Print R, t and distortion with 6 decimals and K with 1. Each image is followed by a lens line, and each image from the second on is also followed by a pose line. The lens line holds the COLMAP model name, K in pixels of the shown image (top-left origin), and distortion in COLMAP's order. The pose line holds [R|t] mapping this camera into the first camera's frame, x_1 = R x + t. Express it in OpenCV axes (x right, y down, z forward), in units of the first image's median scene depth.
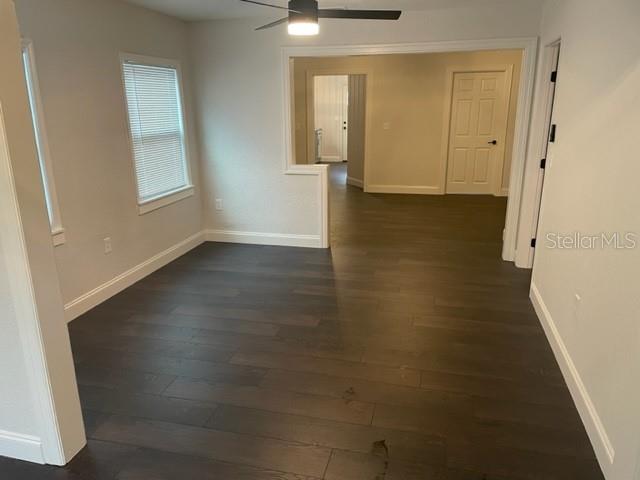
lens RADIAL K [[484.9, 0, 318.6], [0, 484.9, 241.6], [0, 0, 1]] dist [0.077416, -0.110435]
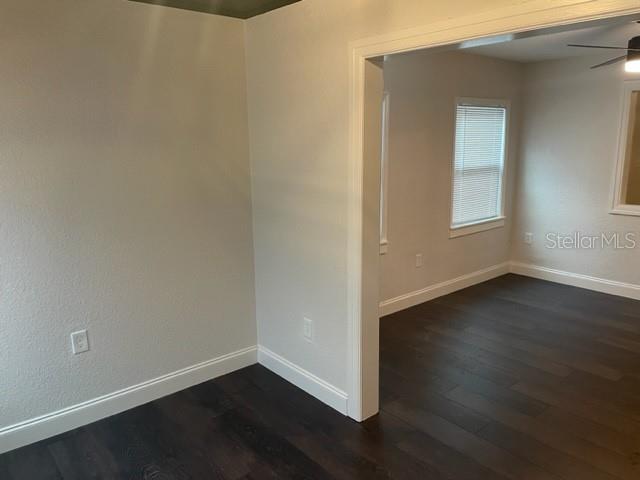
lens RADIAL K [[487.5, 0, 320.0], [0, 487.5, 240.0], [0, 0, 1]] dist [0.108521, -0.120092]
pose [[0.805998, 0.120265, -0.579572, 0.043280], [-0.157783, 0.987367, -0.014539, 0.011295], [0.570501, 0.103165, 0.814792, -0.079301]]
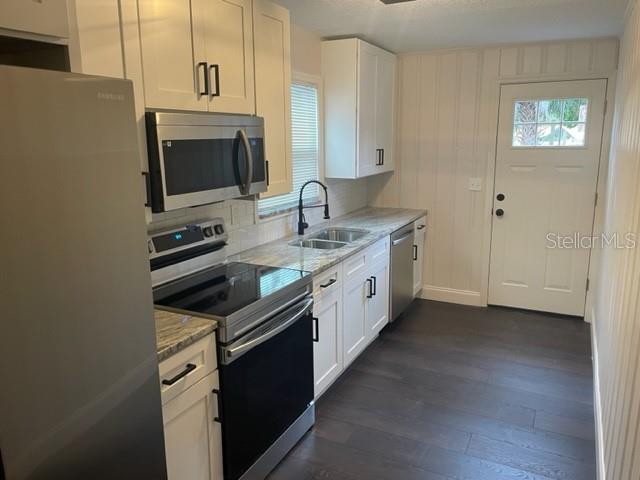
lens RADIAL K [[487.5, 0, 320.0], [0, 487.5, 240.0], [0, 0, 1]] dist [0.108521, -0.120092]
pose [[0.972493, 0.043407, -0.228850, 0.028065], [-0.056958, 0.996972, -0.052941, -0.397763], [0.225859, 0.064519, 0.972021, 1.364119]]
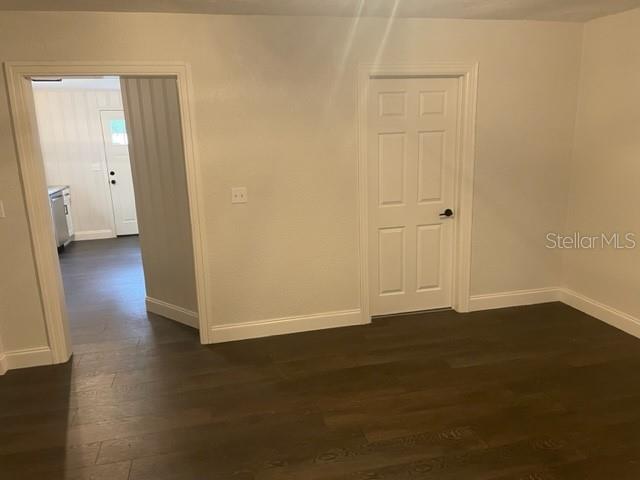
lens RADIAL K [[484.9, 0, 318.6], [0, 484.9, 241.6], [0, 0, 1]] dist [0.077416, -0.110435]
pose [[0.887633, -0.121749, 0.444167, 0.006162], [0.147636, 0.988750, -0.024018, -0.234702], [-0.436246, 0.086894, 0.895622, 0.783280]]
